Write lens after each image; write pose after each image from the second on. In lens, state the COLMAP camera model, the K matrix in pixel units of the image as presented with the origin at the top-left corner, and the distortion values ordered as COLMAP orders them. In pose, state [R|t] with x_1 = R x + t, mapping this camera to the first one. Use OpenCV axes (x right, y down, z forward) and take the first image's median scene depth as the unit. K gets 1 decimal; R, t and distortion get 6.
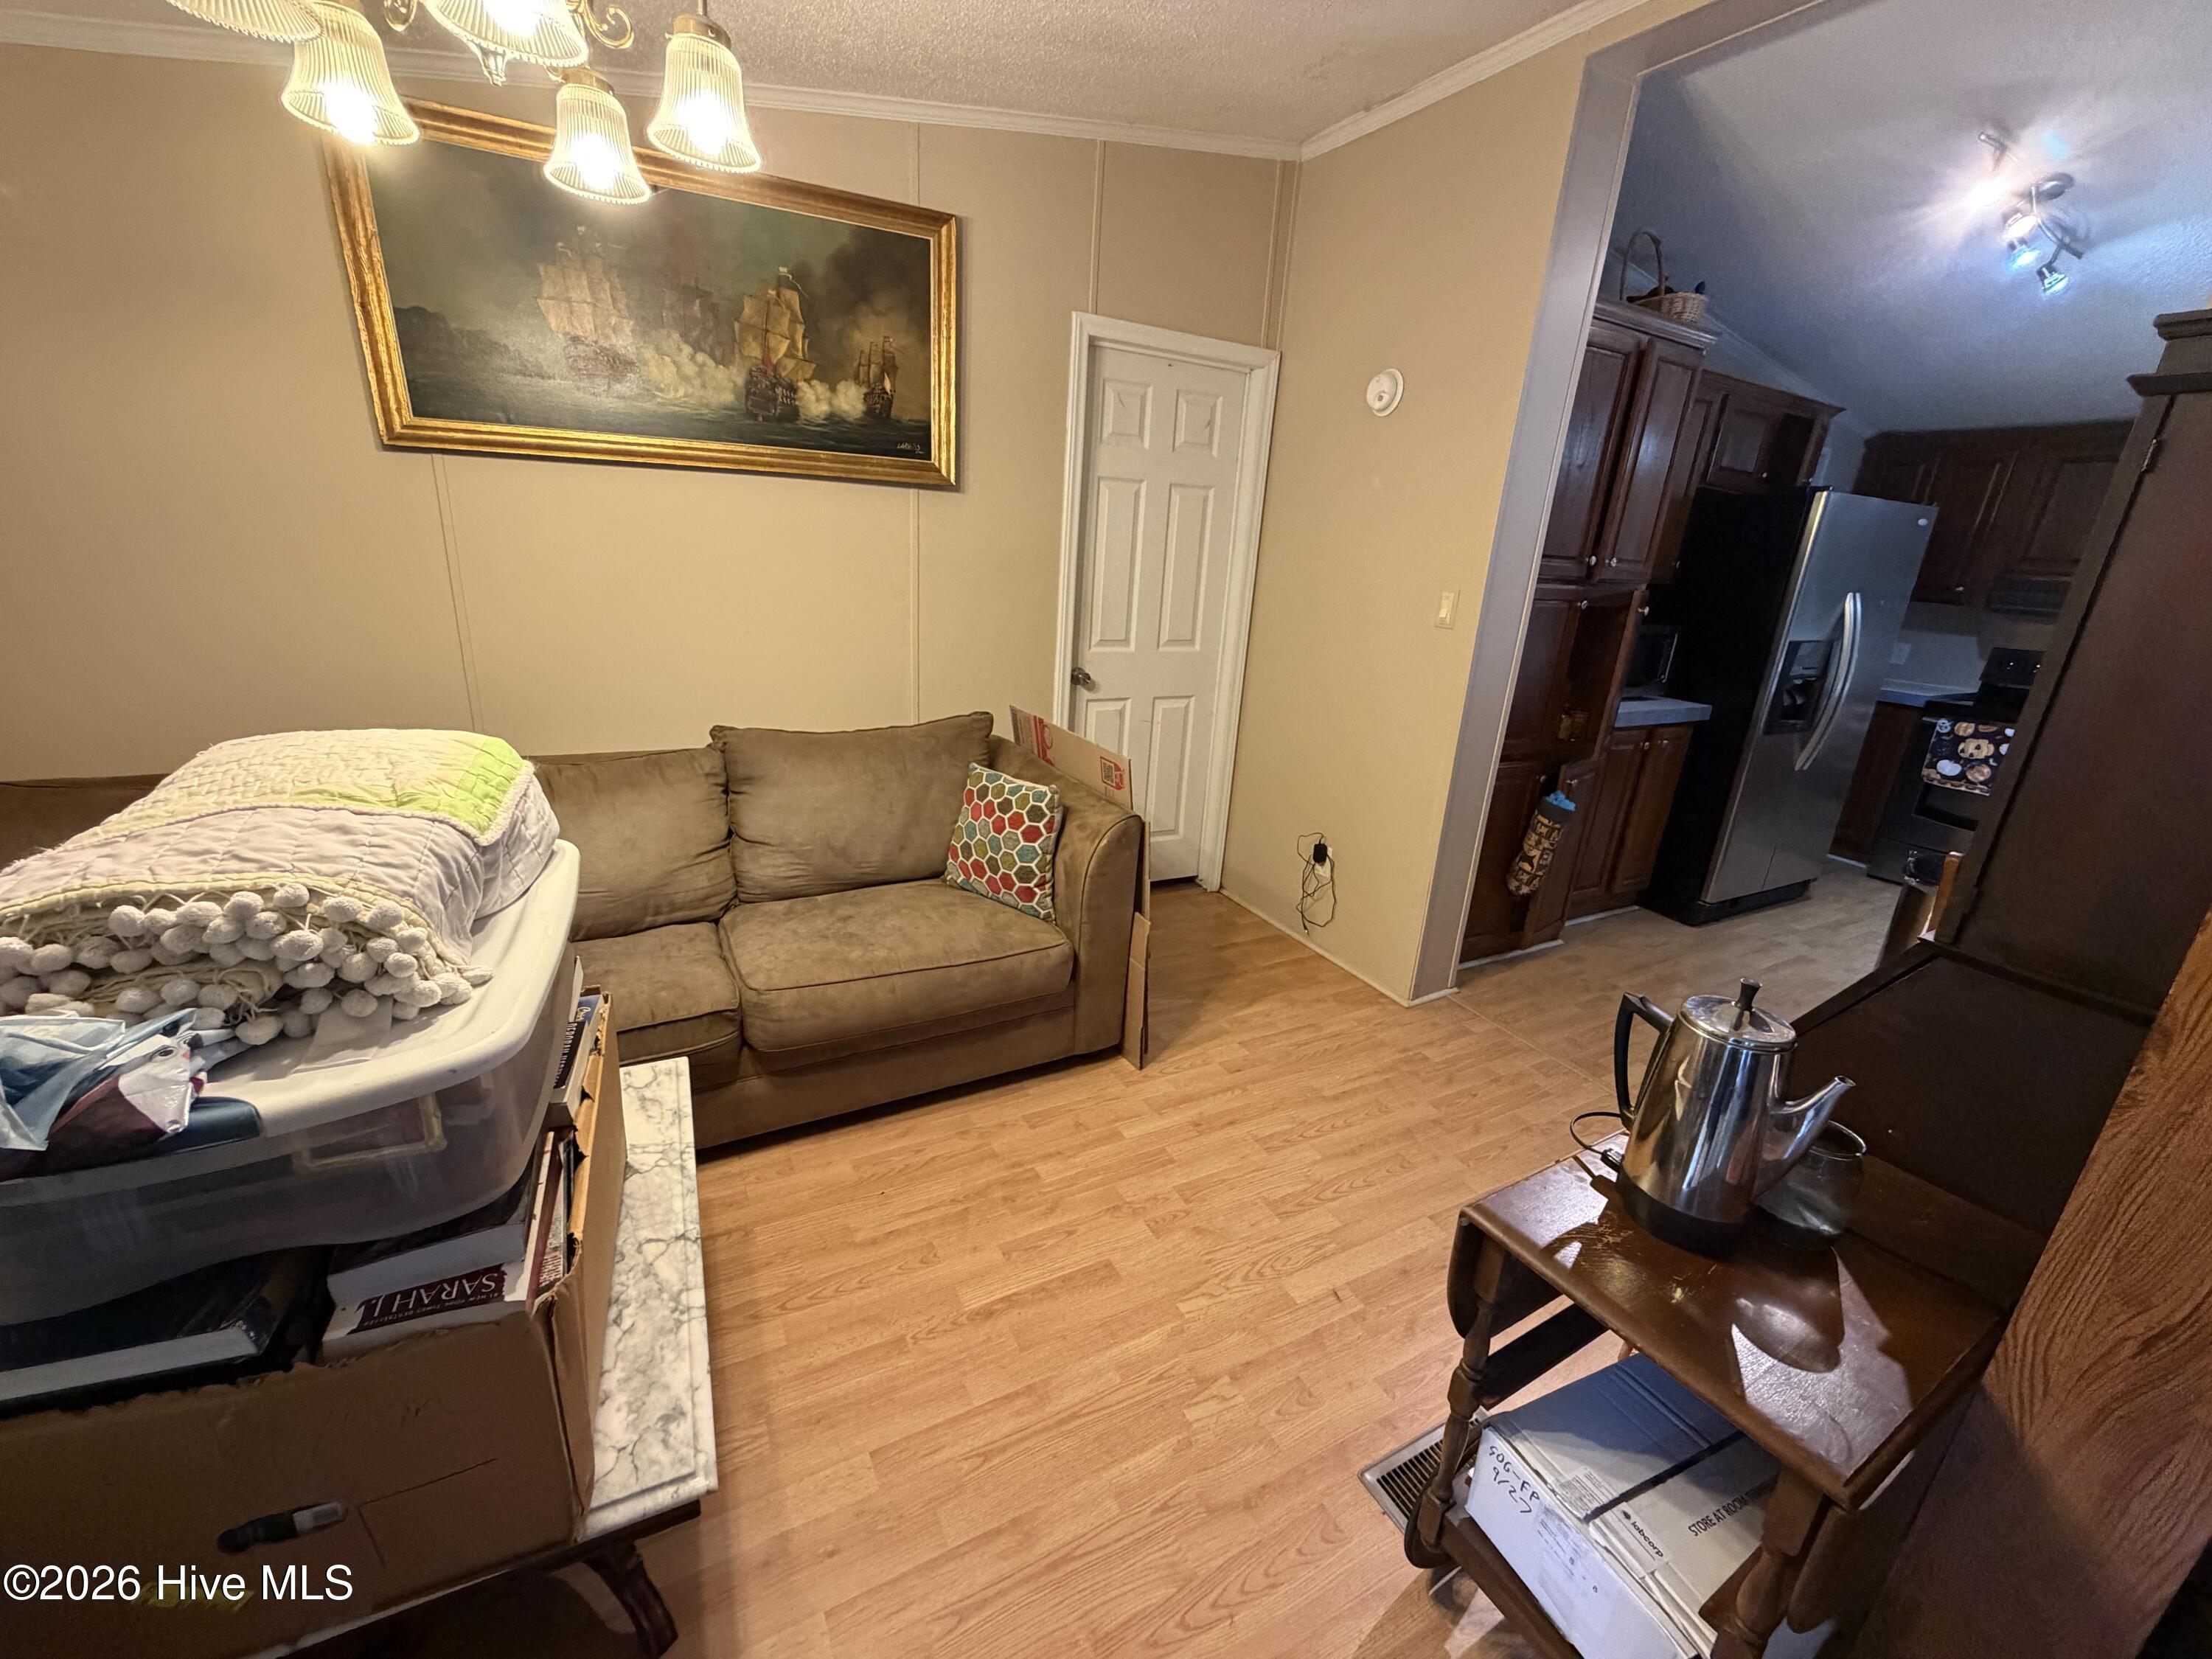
lens RADIAL K [[877.1, 0, 1100.1], [0, 877.1, 829.6], [0, 0, 1]] dist [-0.001982, 0.000398]
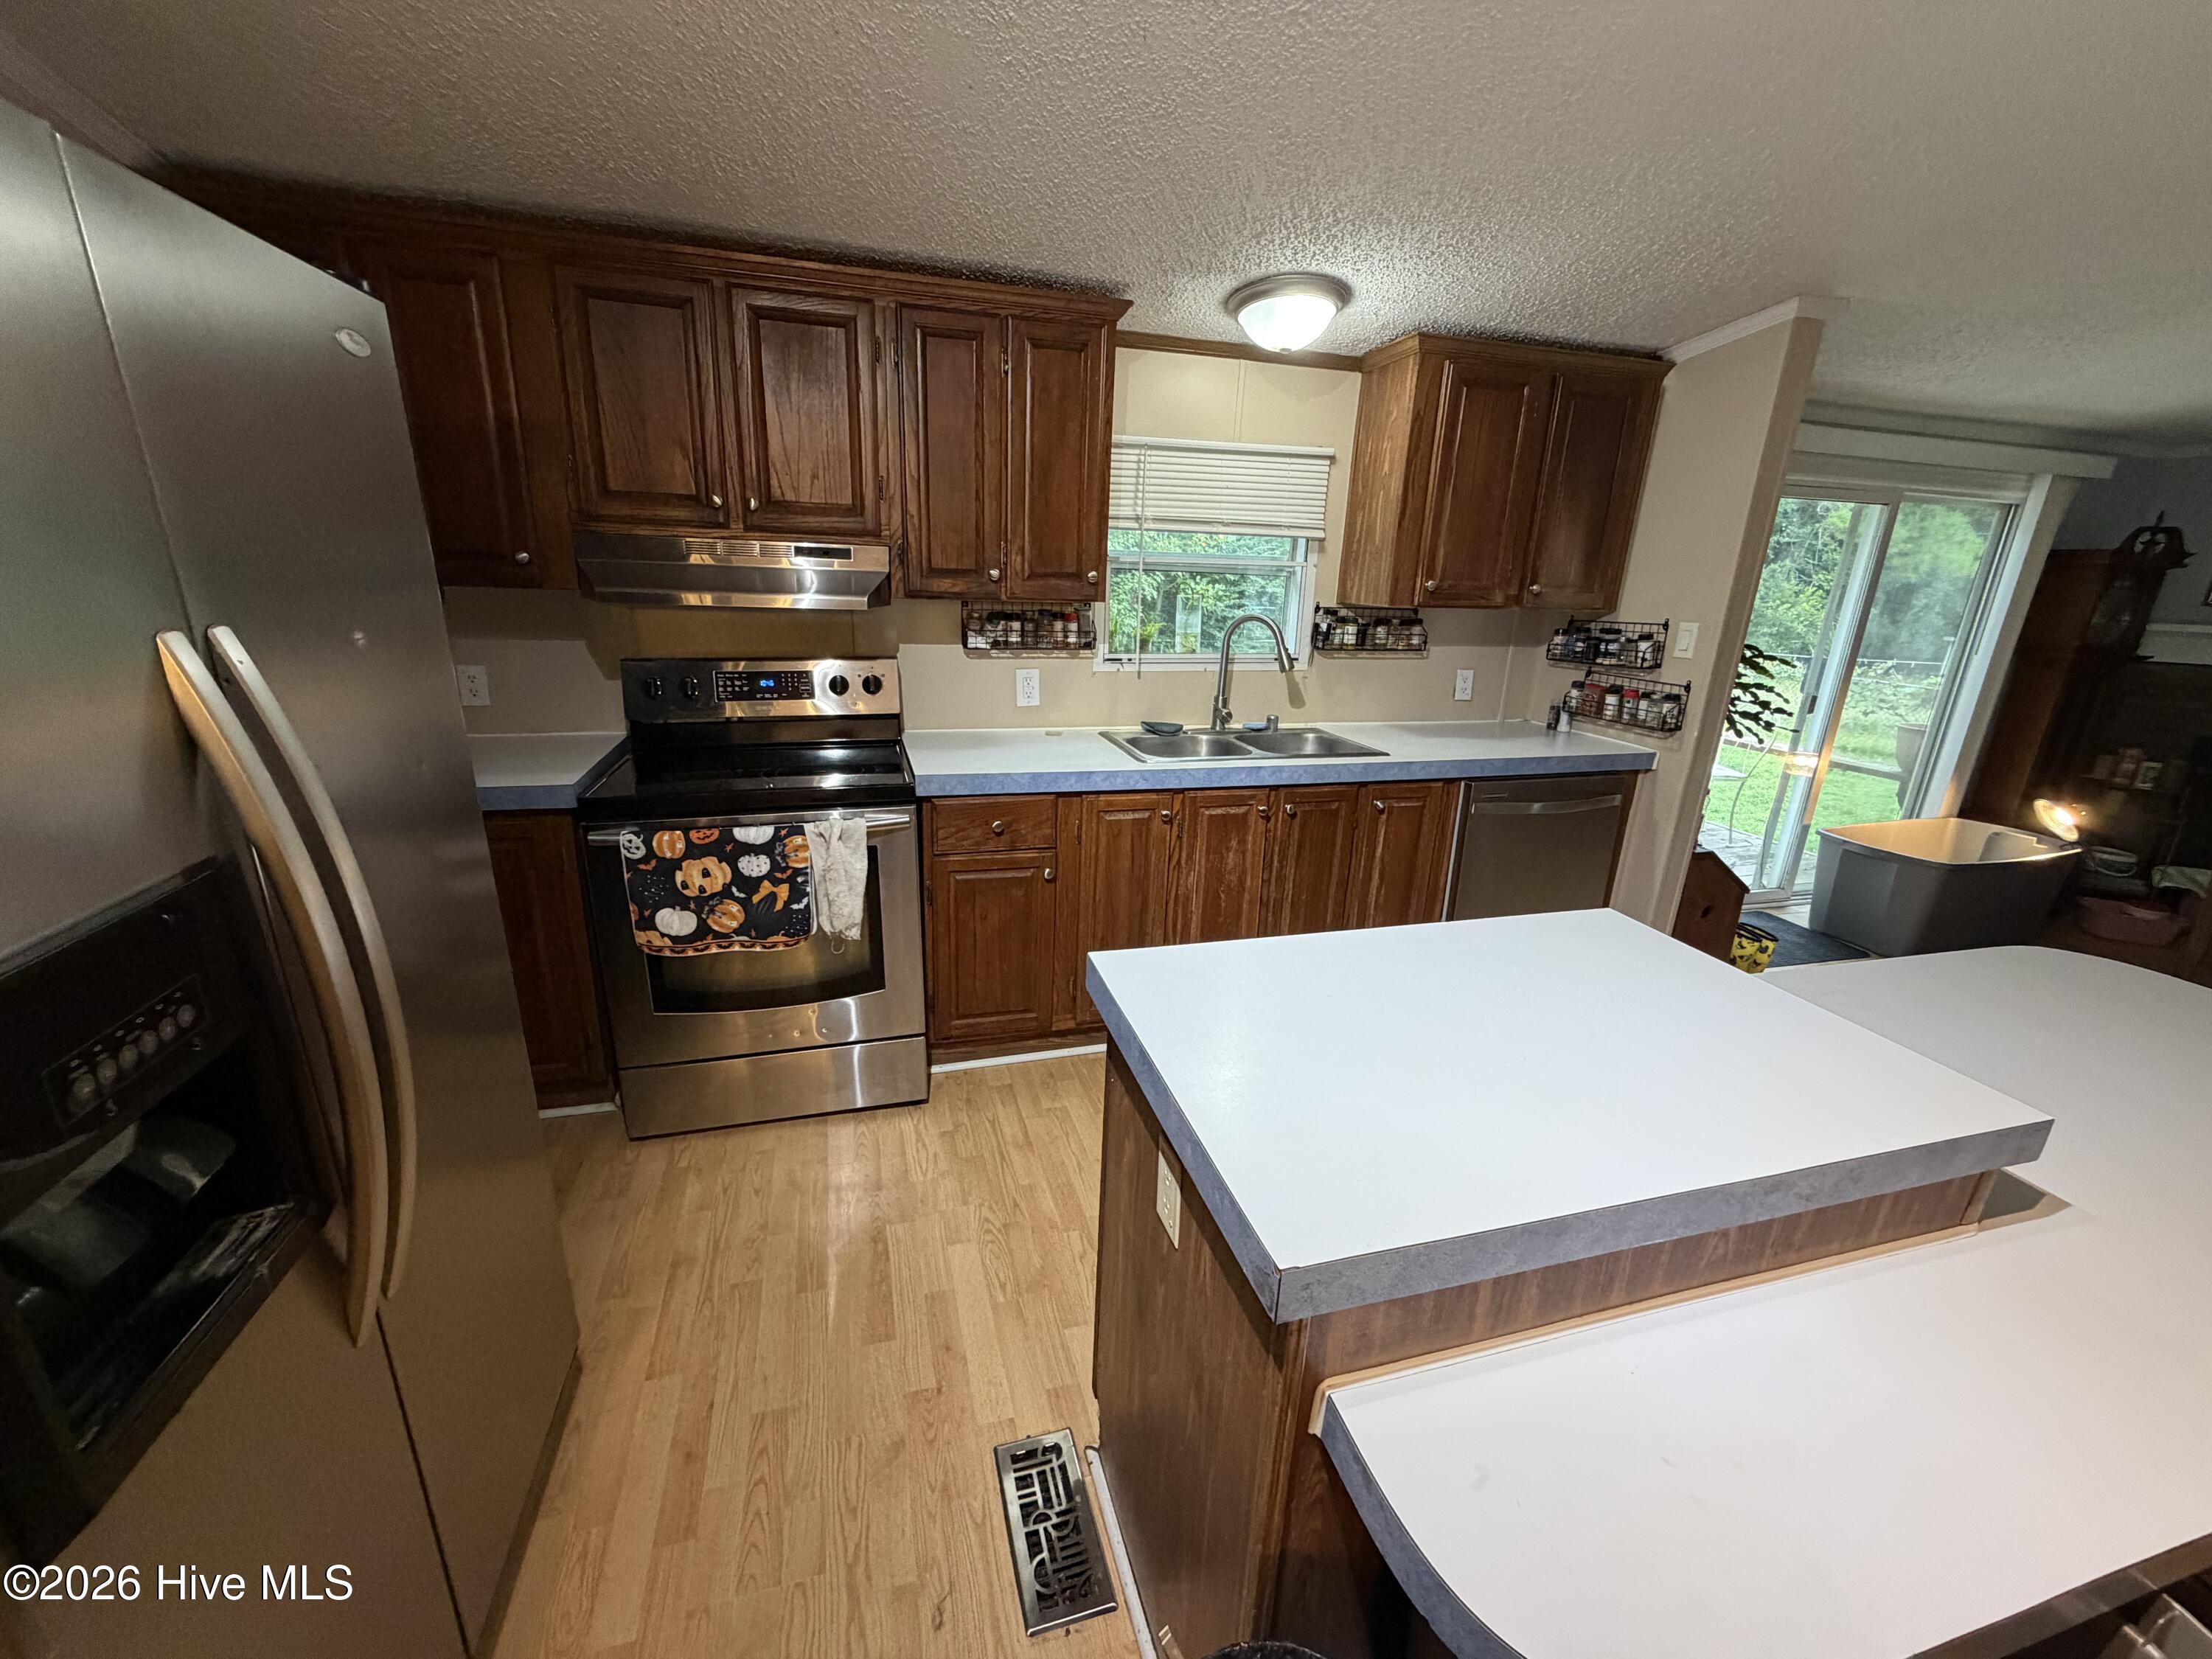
lens RADIAL K [[877.1, 0, 1090.5], [0, 877.1, 830.6], [0, 0, 1]] dist [-0.001982, 0.000398]
pose [[0.224685, -0.337360, 0.914169, 0.592228], [0.292609, 0.918218, 0.266937, -0.181975], [-0.929460, 0.207517, 0.305025, 0.626880]]
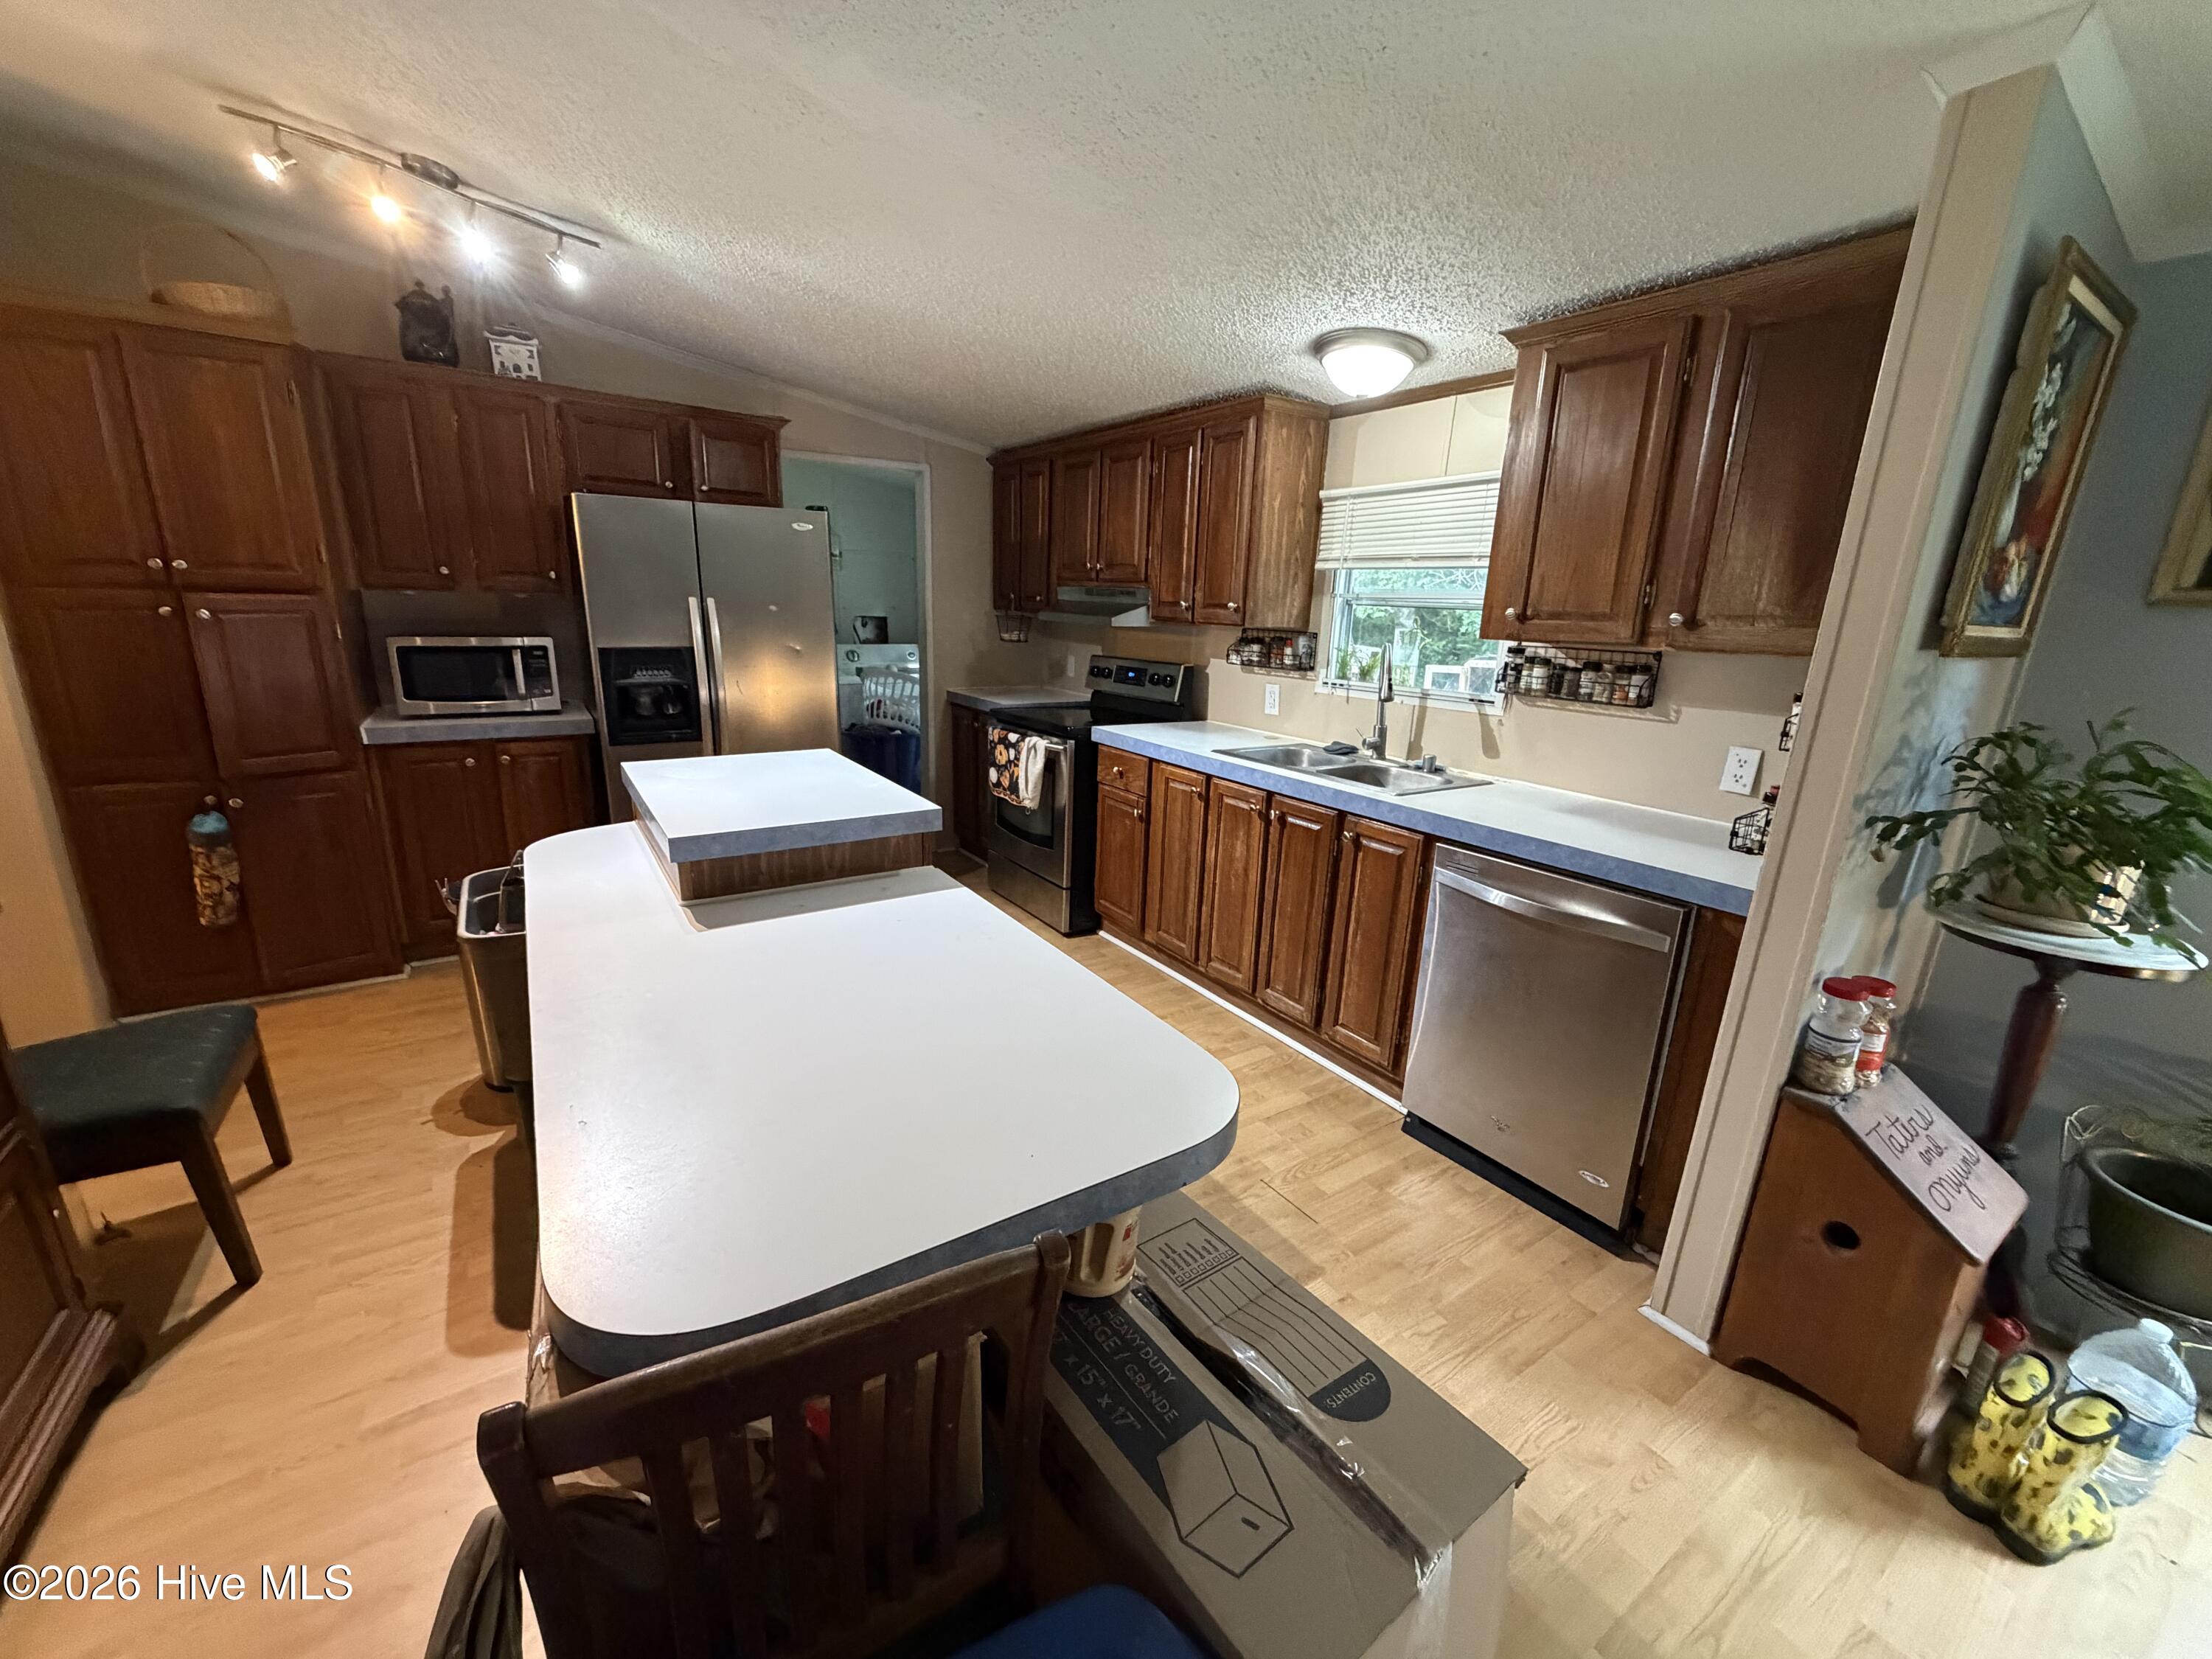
lens RADIAL K [[877.1, 0, 1098.0], [0, 877.1, 833.2], [0, 0, 1]] dist [-0.001982, 0.000398]
pose [[0.996077, -0.050425, 0.072715, 1.018328], [0.054882, 0.996648, -0.060665, 0.061162], [-0.069413, 0.064418, 0.995506, 0.017120]]
